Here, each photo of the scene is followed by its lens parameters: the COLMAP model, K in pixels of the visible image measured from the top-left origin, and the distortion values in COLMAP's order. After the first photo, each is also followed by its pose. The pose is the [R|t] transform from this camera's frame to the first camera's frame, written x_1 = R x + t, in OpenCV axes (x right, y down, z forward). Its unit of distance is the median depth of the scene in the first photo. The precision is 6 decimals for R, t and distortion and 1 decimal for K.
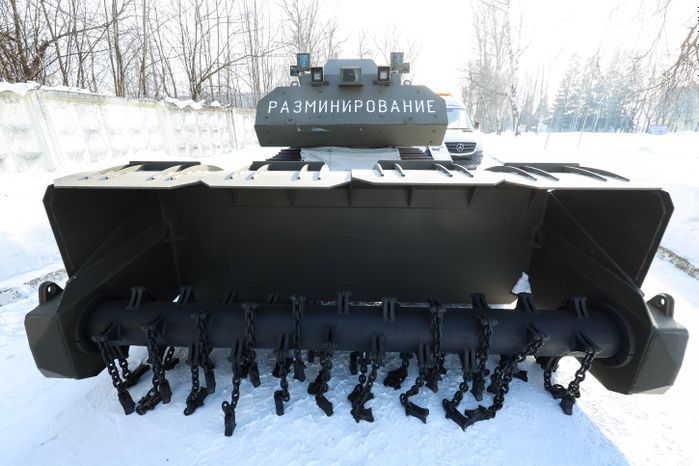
lens RADIAL K [[309.9, 0, 349.6], [0, 309.9, 242.3], [0, 0, 1]] dist [0.002543, 0.000265]
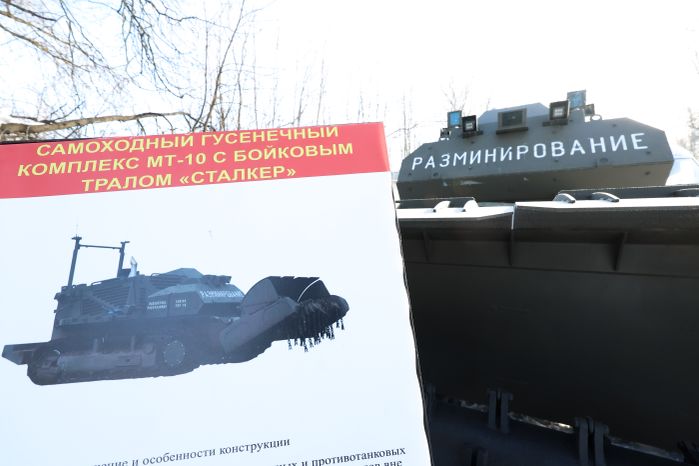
lens RADIAL K [[309.9, 0, 349.6], [0, 309.9, 242.3], [0, 0, 1]] dist [0.002543, 0.000265]
pose [[0.891644, 0.008789, -0.452652, -0.004776], [-0.125197, 0.965610, -0.227866, 0.031739], [0.435082, 0.259846, 0.862081, 0.163477]]
